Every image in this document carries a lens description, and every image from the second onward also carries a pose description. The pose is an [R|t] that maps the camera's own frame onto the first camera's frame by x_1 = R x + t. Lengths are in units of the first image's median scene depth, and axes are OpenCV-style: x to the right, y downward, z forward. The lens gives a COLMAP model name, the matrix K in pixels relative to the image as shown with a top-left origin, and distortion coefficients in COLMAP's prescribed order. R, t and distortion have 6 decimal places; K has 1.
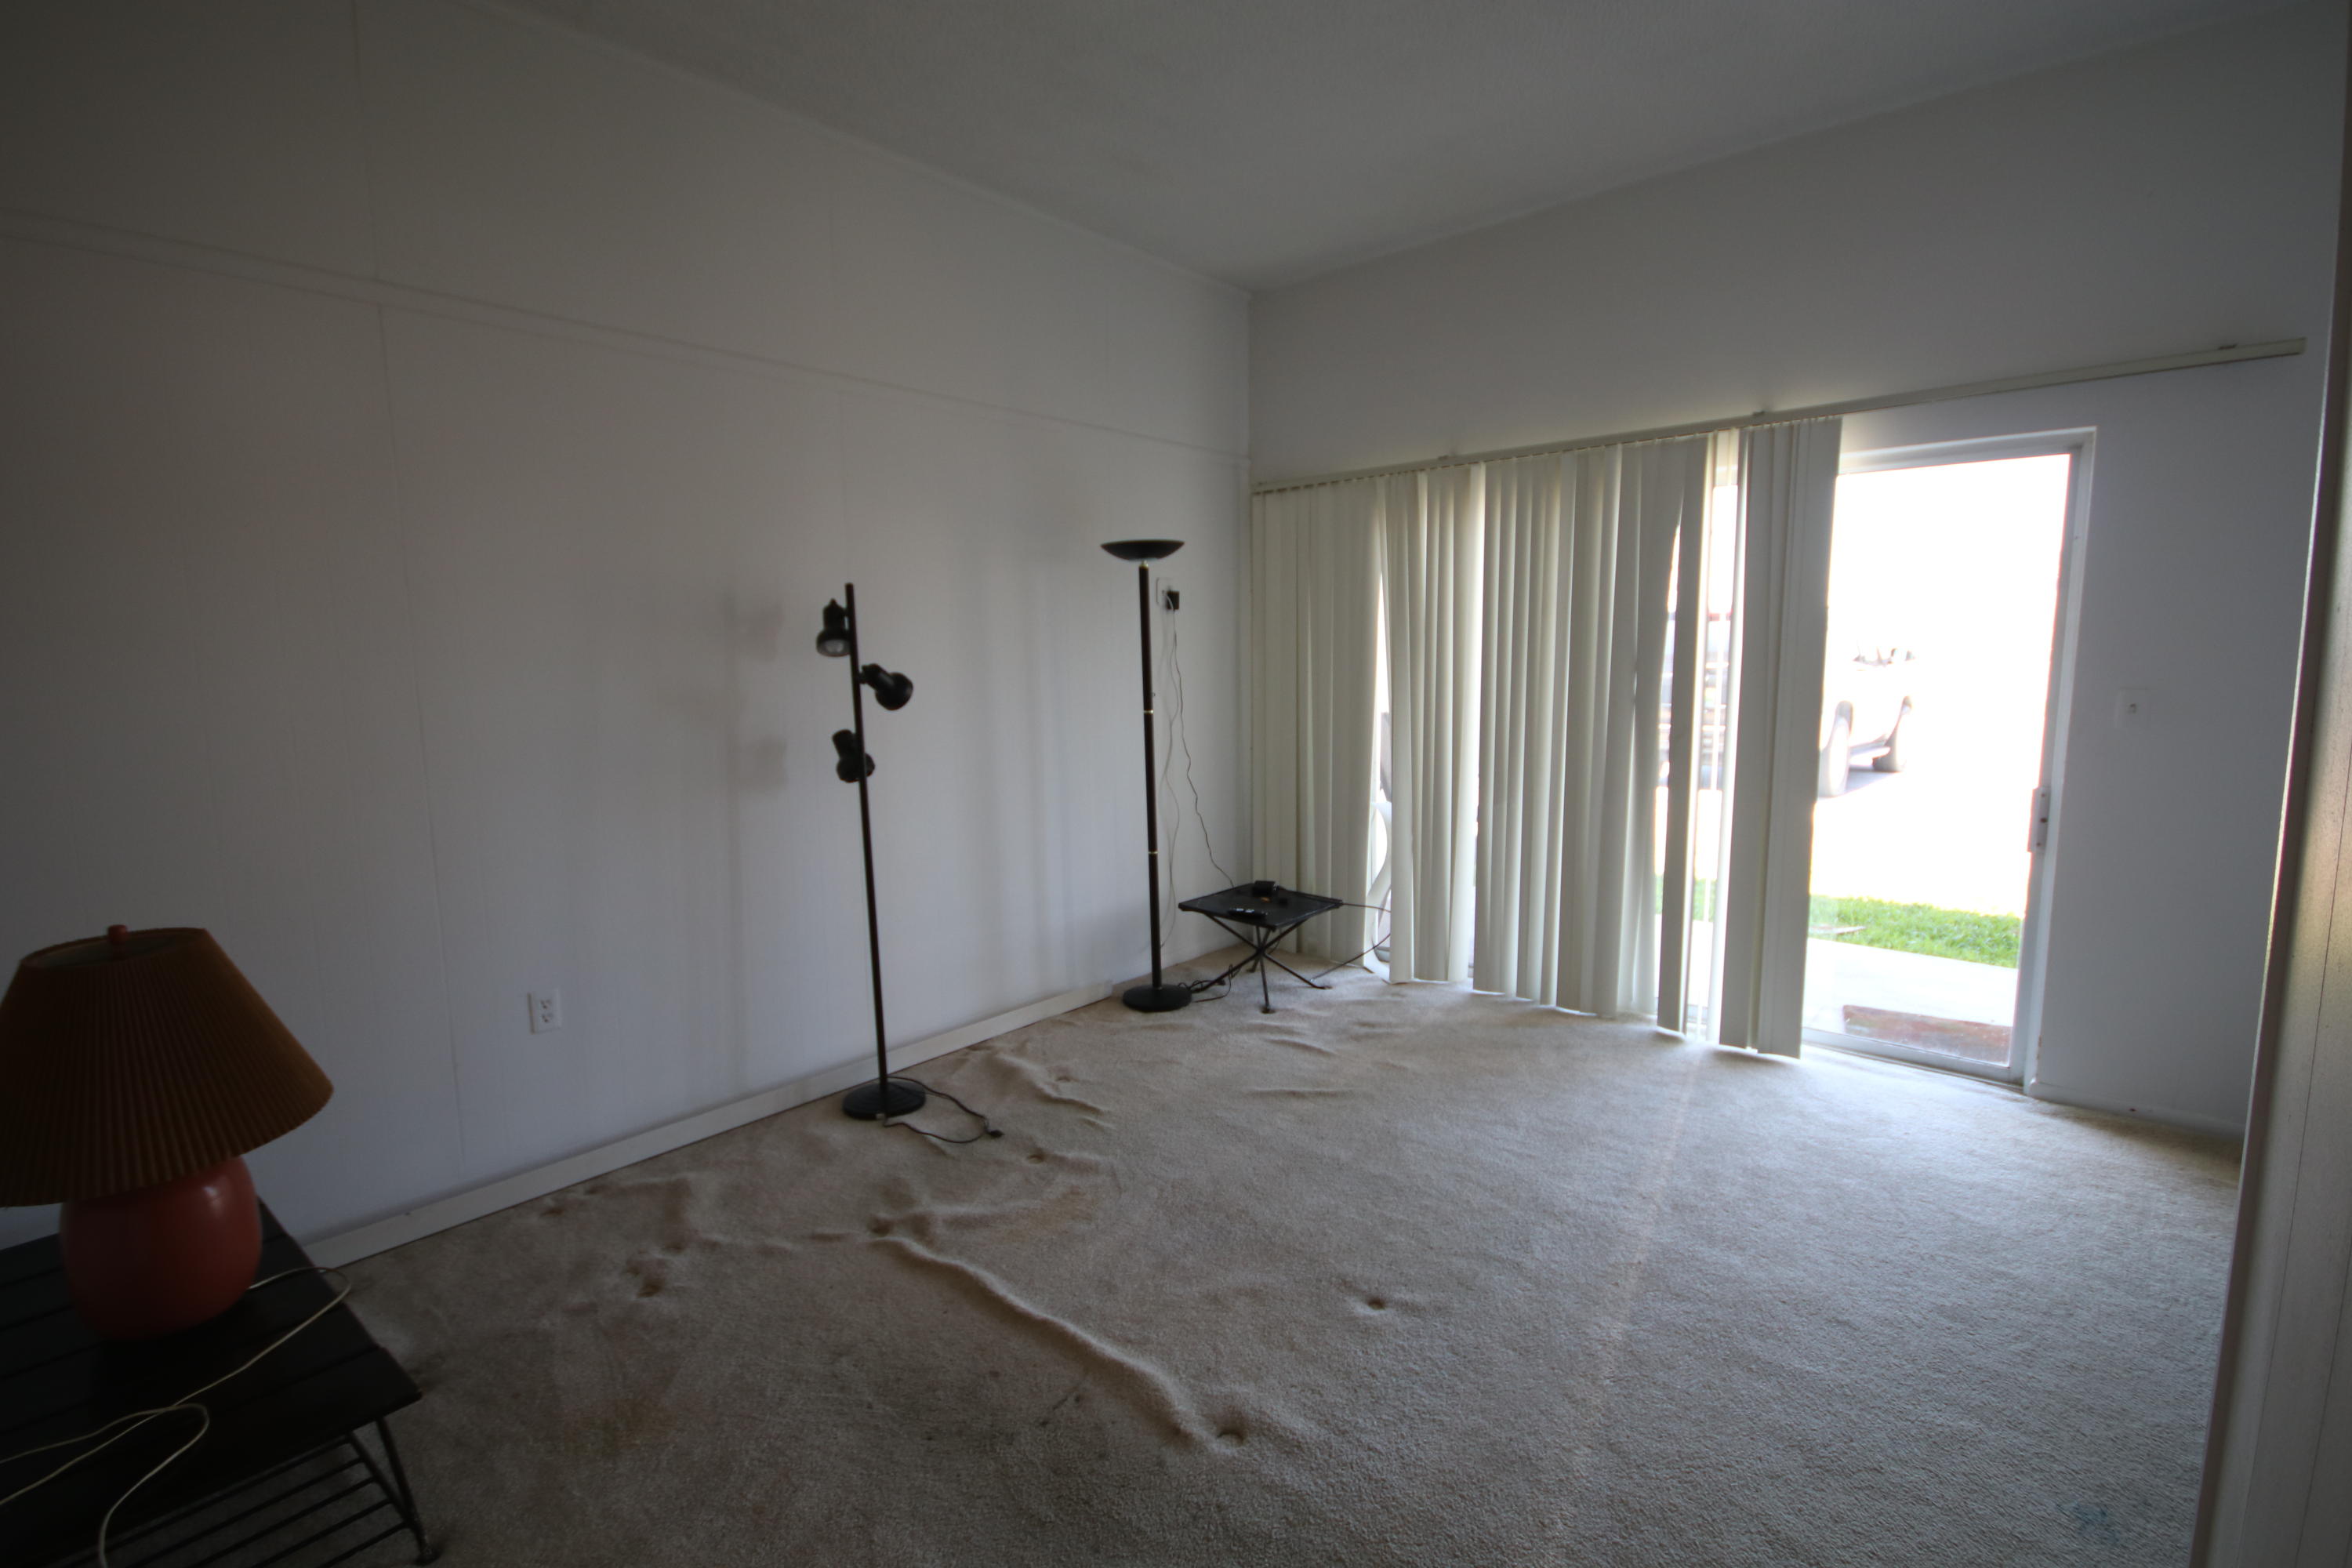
lens RADIAL K [[1085.3, 0, 1176.0], [0, 1085.3, 784.0], [0, 0, 1]] dist [0.000960, 0.000580]
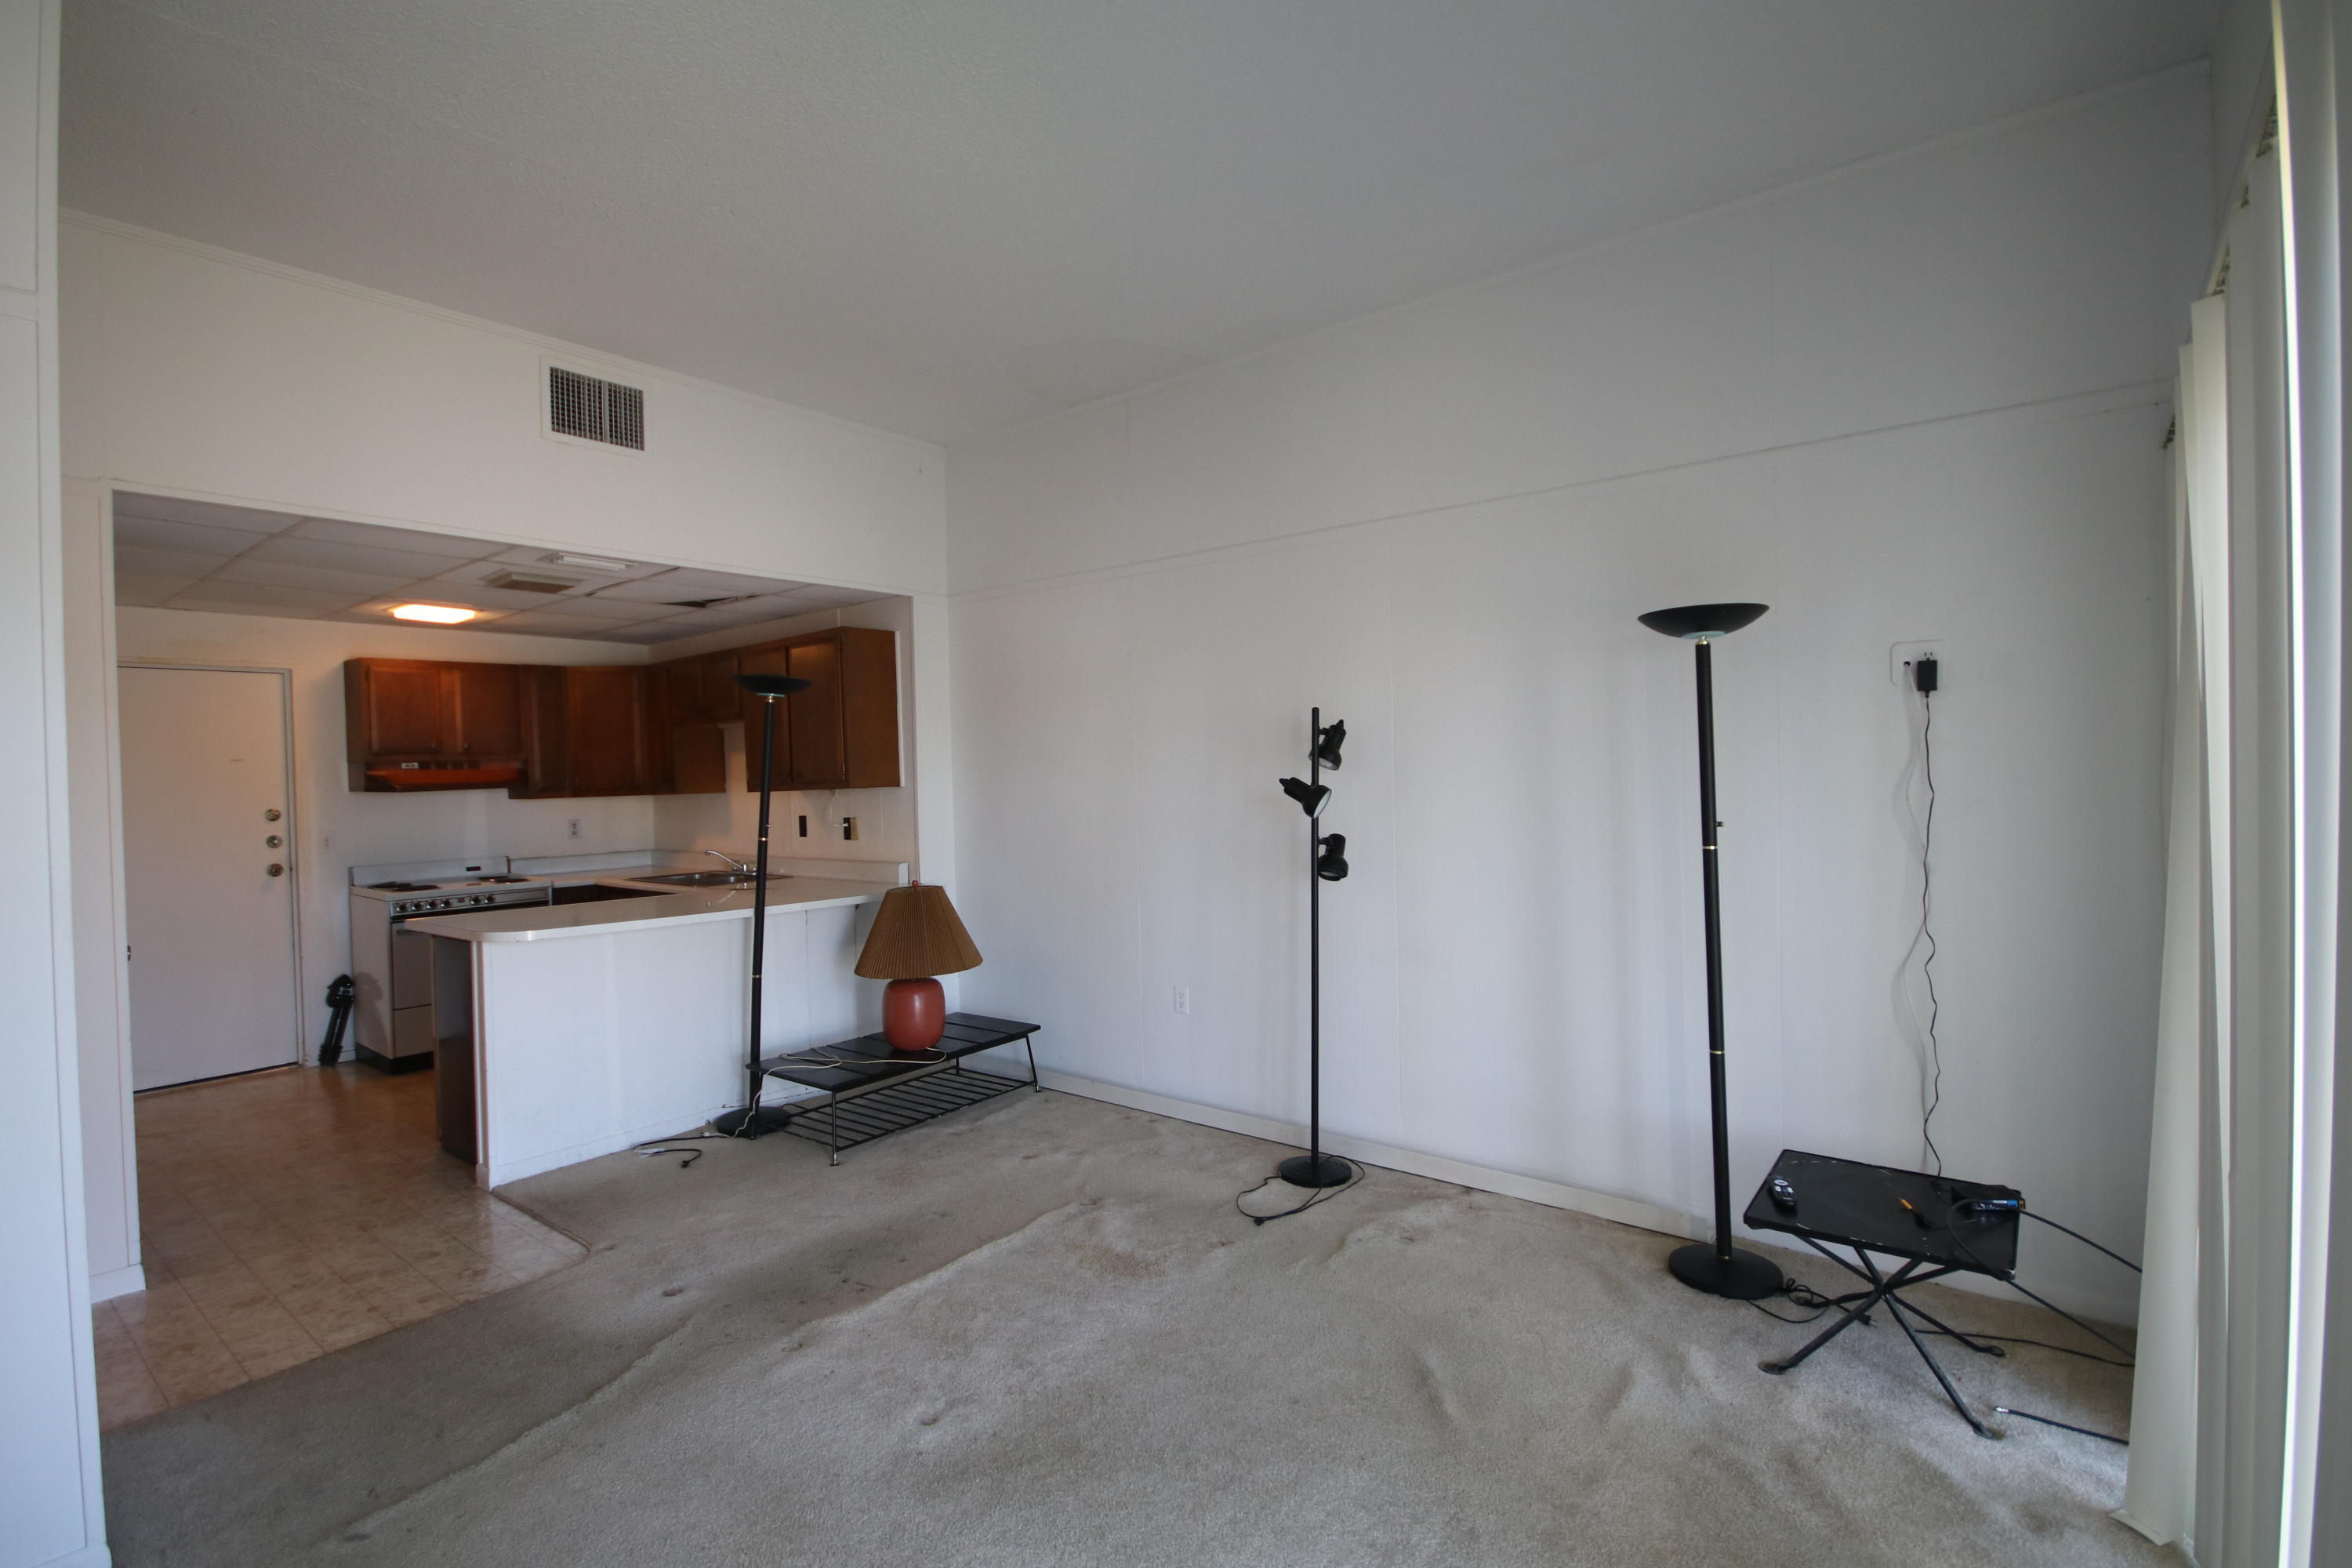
lens RADIAL K [[1085.3, 0, 1176.0], [0, 1085.3, 784.0], [0, 0, 1]] dist [0.000960, 0.000580]
pose [[0.043160, 0.020251, -0.998863, 0.726697], [-0.103721, 0.994483, 0.015681, -0.091072], [0.993670, 0.102926, 0.045023, 0.685706]]
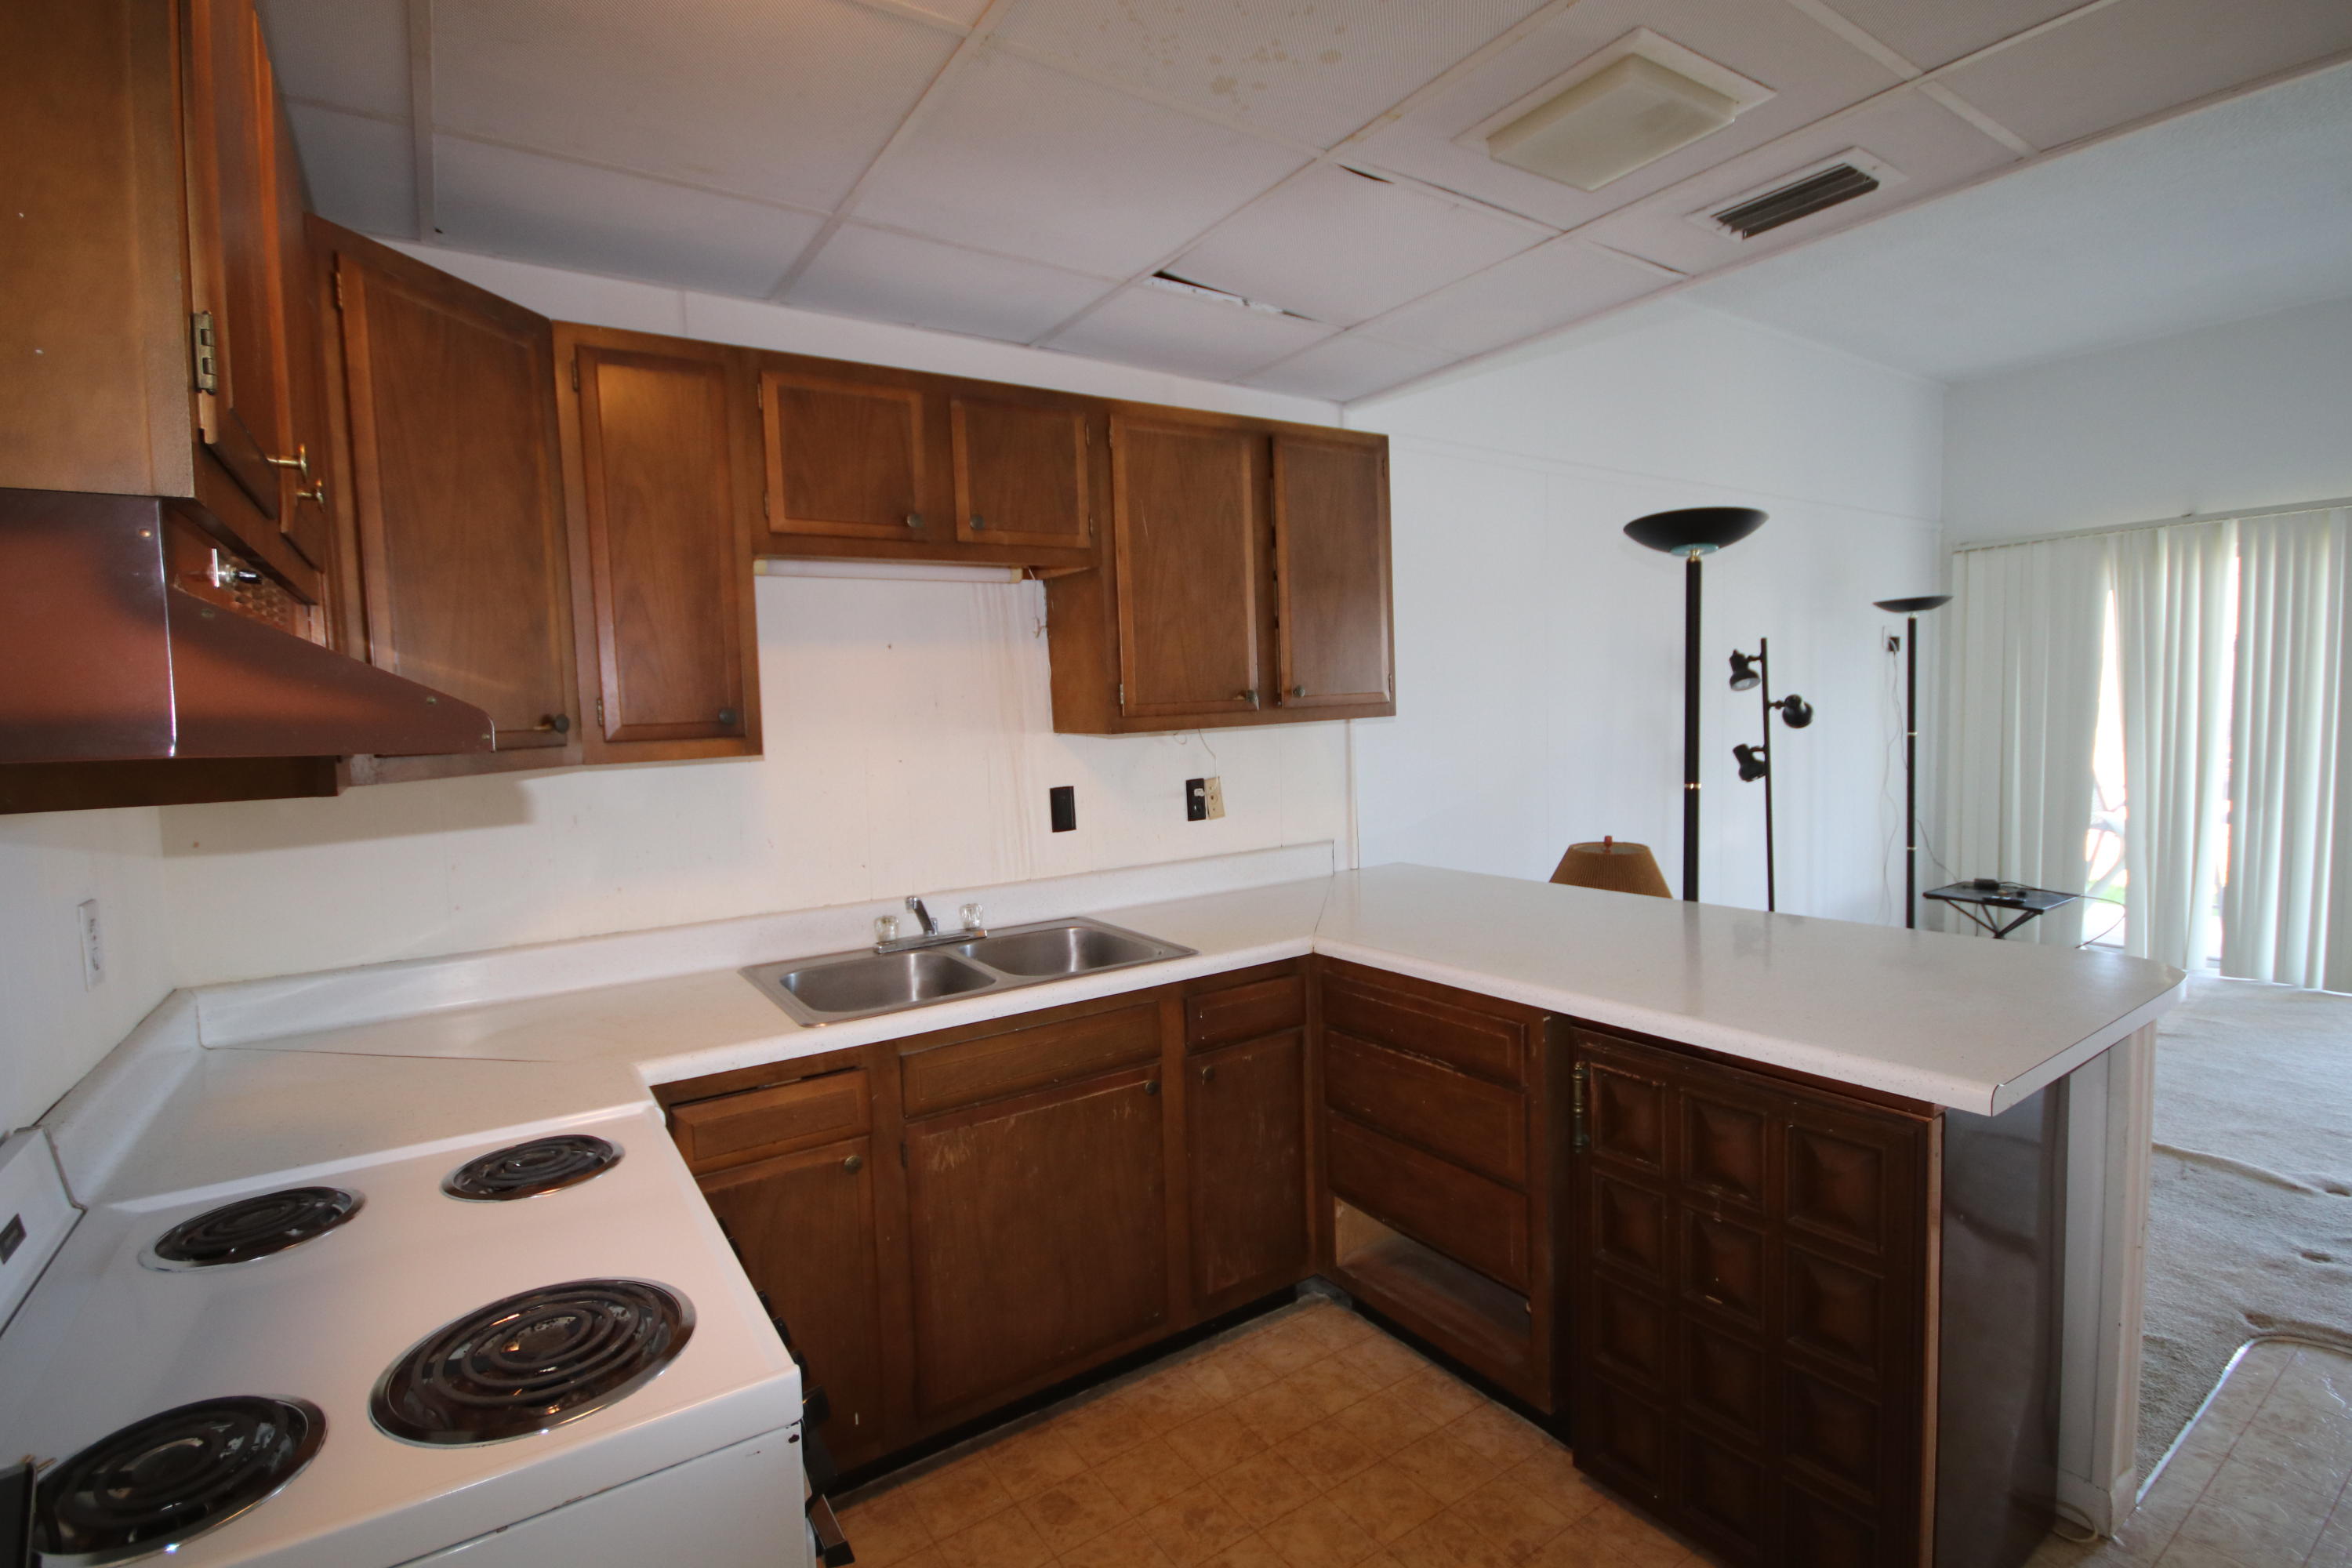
lens RADIAL K [[1085.6, 0, 1176.0], [0, 1085.6, 784.0], [0, 0, 1]] dist [0.022849, -0.015912]
pose [[0.967132, -0.000555, -0.254276, -0.508849], [-0.011560, 0.998868, -0.046149, 0.056208], [0.254014, 0.047572, 0.966030, -0.404116]]
